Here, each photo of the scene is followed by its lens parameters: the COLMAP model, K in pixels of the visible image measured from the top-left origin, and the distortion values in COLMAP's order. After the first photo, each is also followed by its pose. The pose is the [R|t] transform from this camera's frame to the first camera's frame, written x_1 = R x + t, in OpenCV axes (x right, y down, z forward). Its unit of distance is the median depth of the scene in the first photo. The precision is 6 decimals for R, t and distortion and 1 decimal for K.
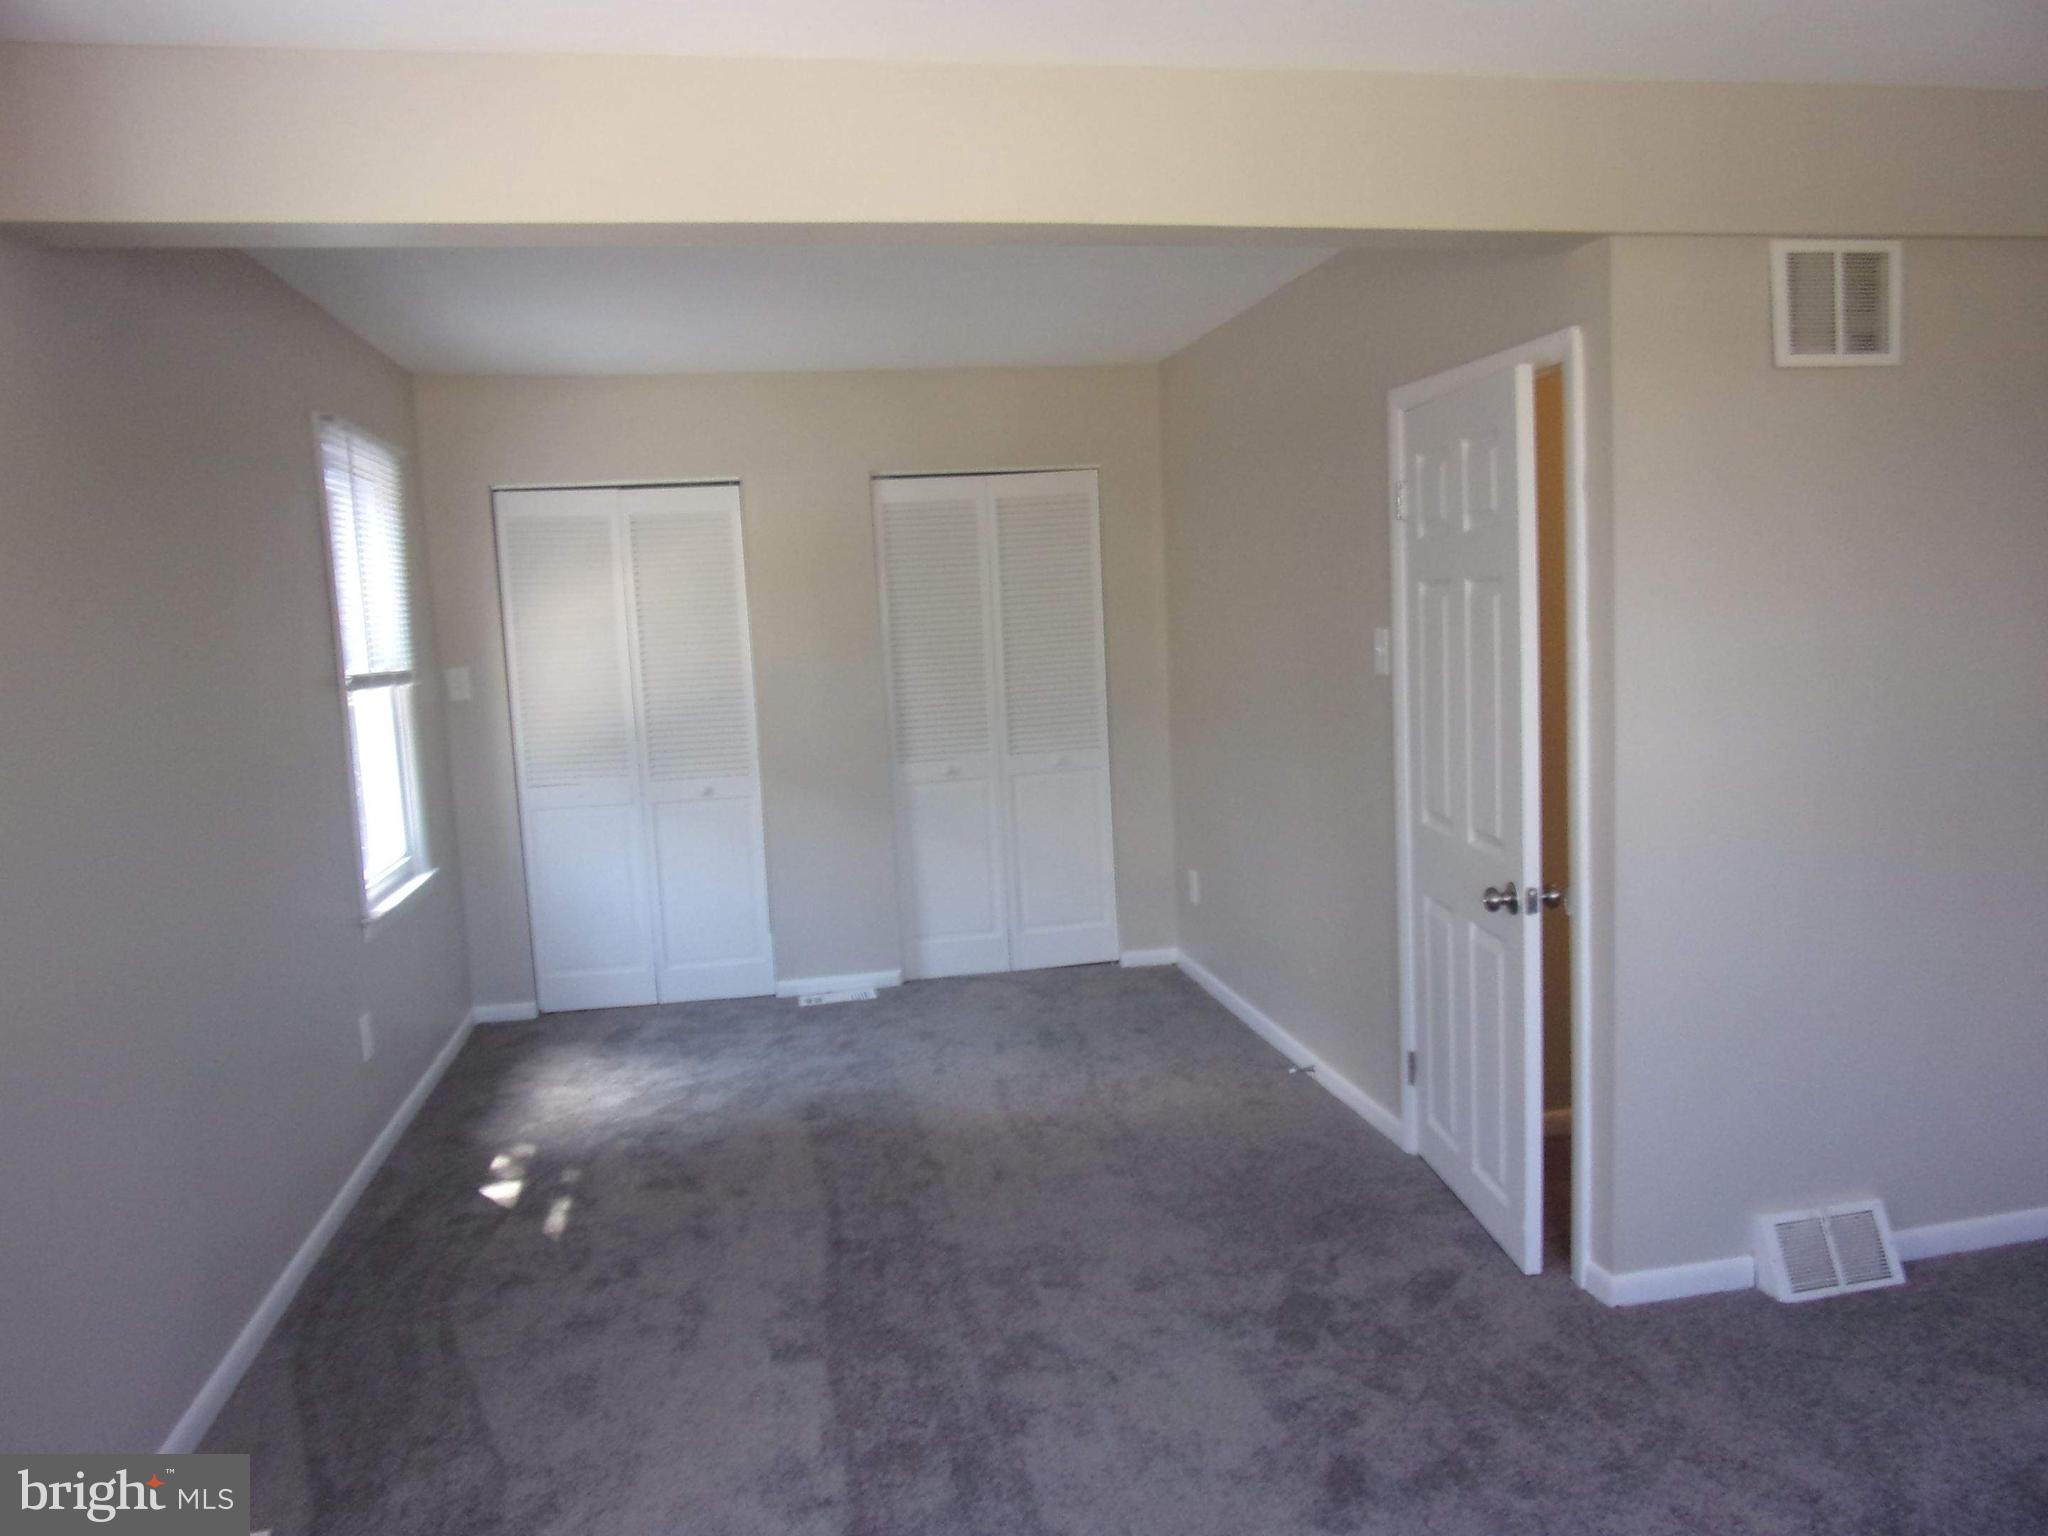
lens RADIAL K [[1491.5, 0, 1025.2], [0, 1491.5, 772.3], [0, 0, 1]] dist [-0.033953, 0.011816]
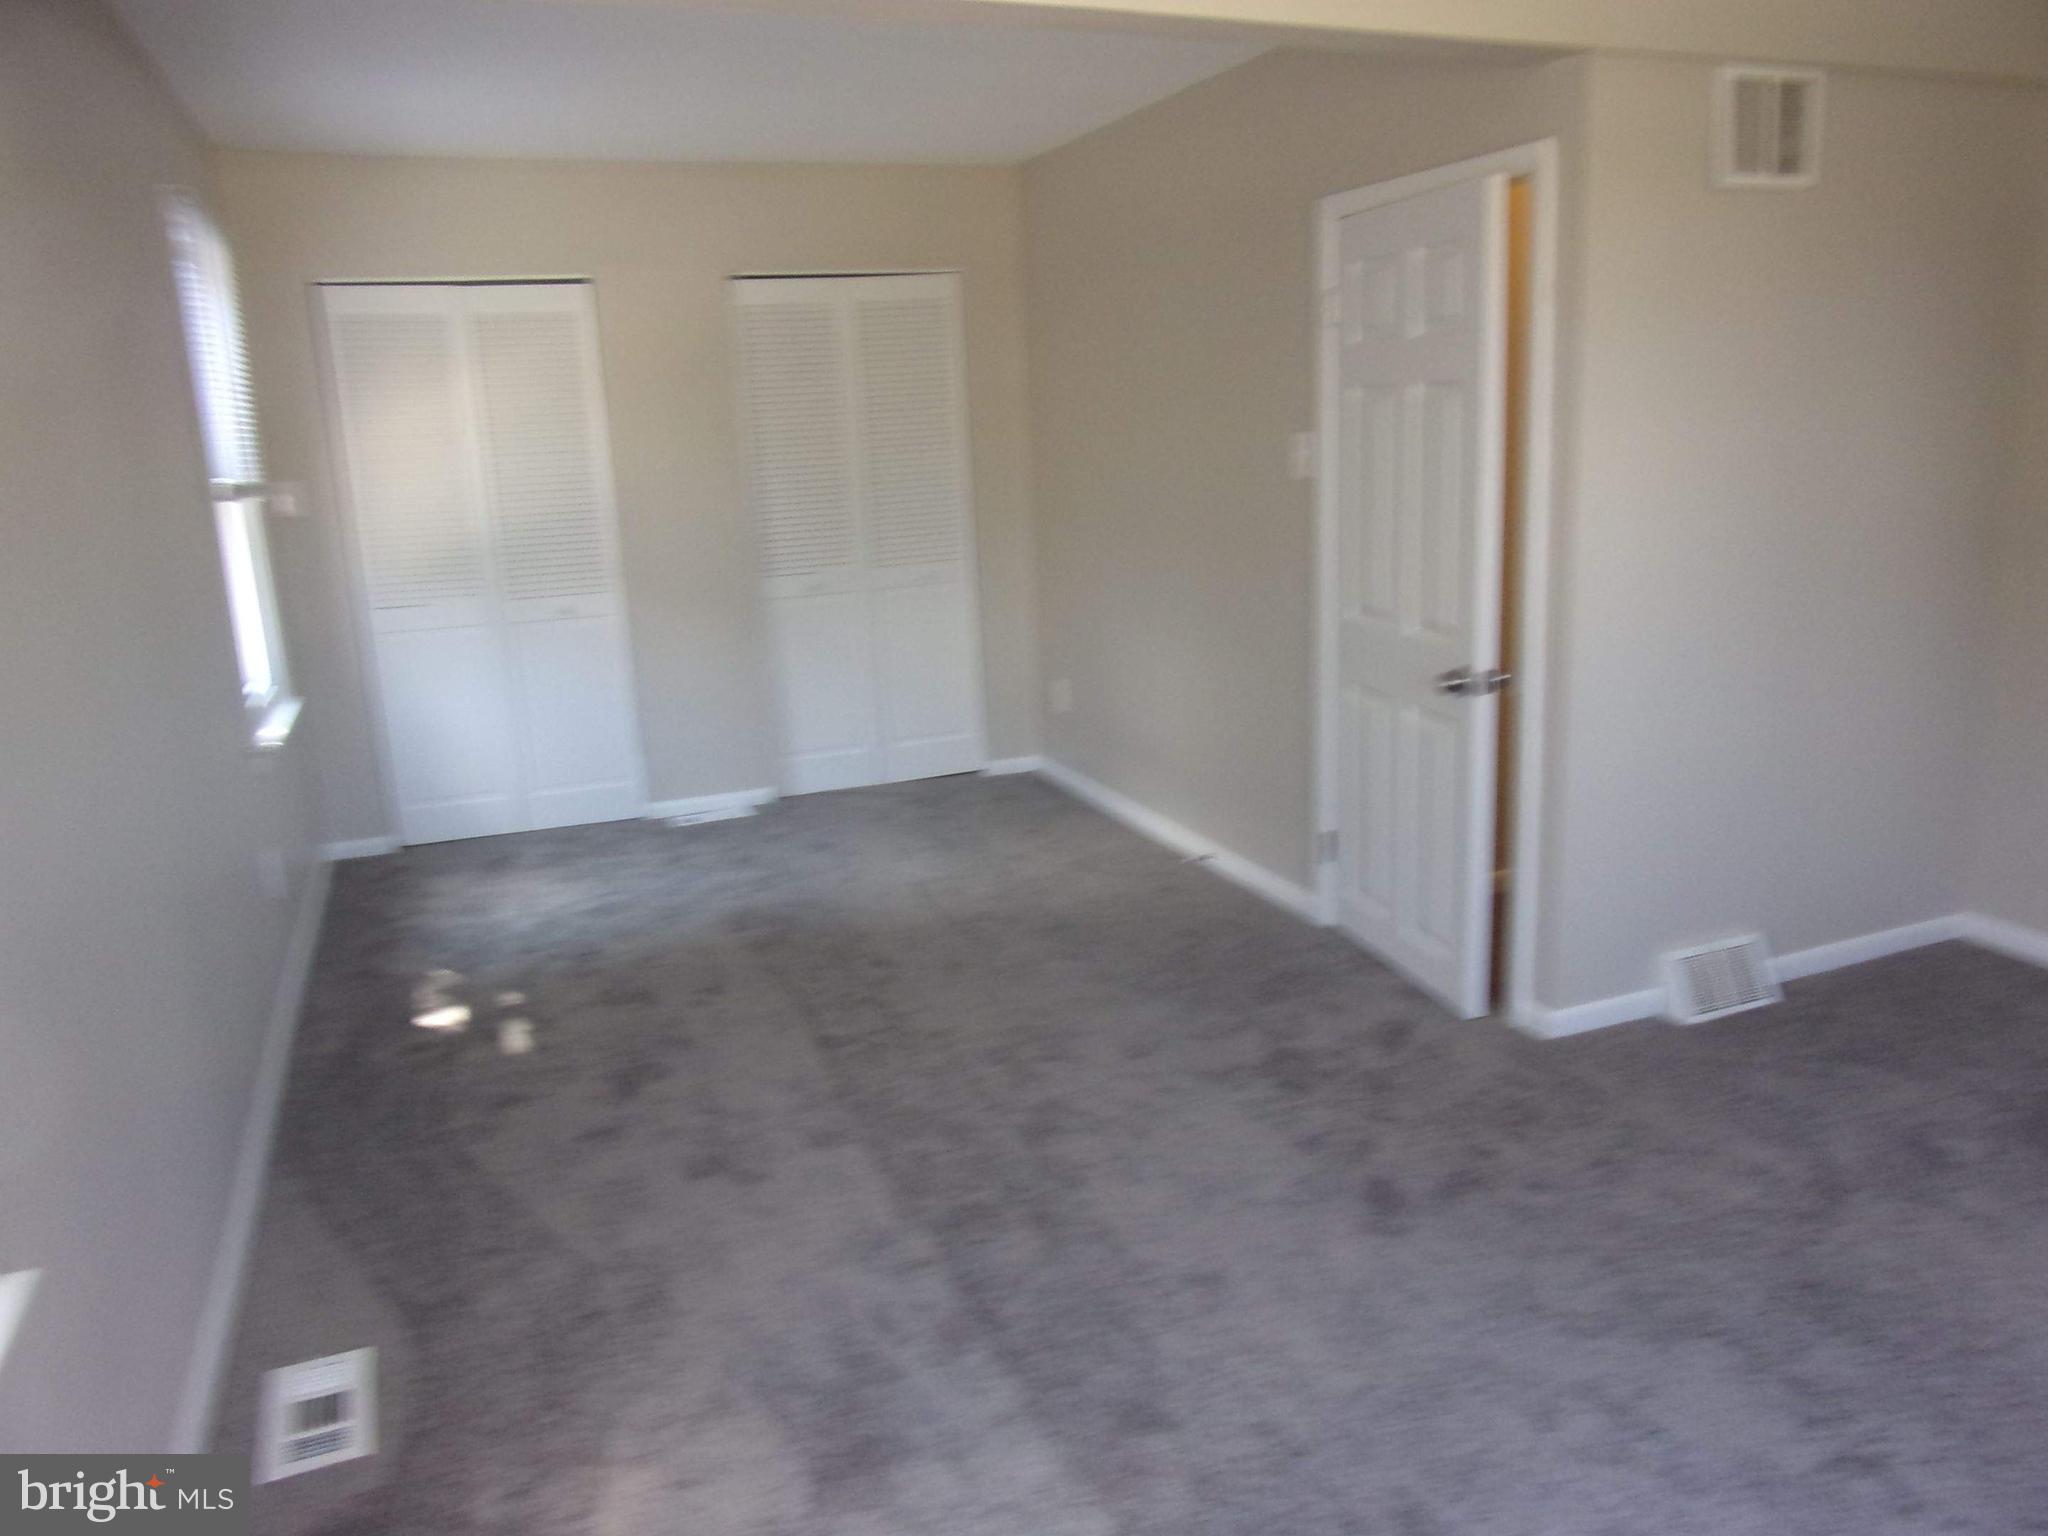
lens RADIAL K [[1491.5, 0, 1030.0], [0, 1491.5, 768.8], [0, 0, 1]] dist [-0.033953, 0.011816]
pose [[0.980392, -0.039069, 0.193143, -0.184808], [0.017197, 0.993372, 0.113650, 0.017787], [-0.196304, -0.108101, 0.974566, -0.007643]]
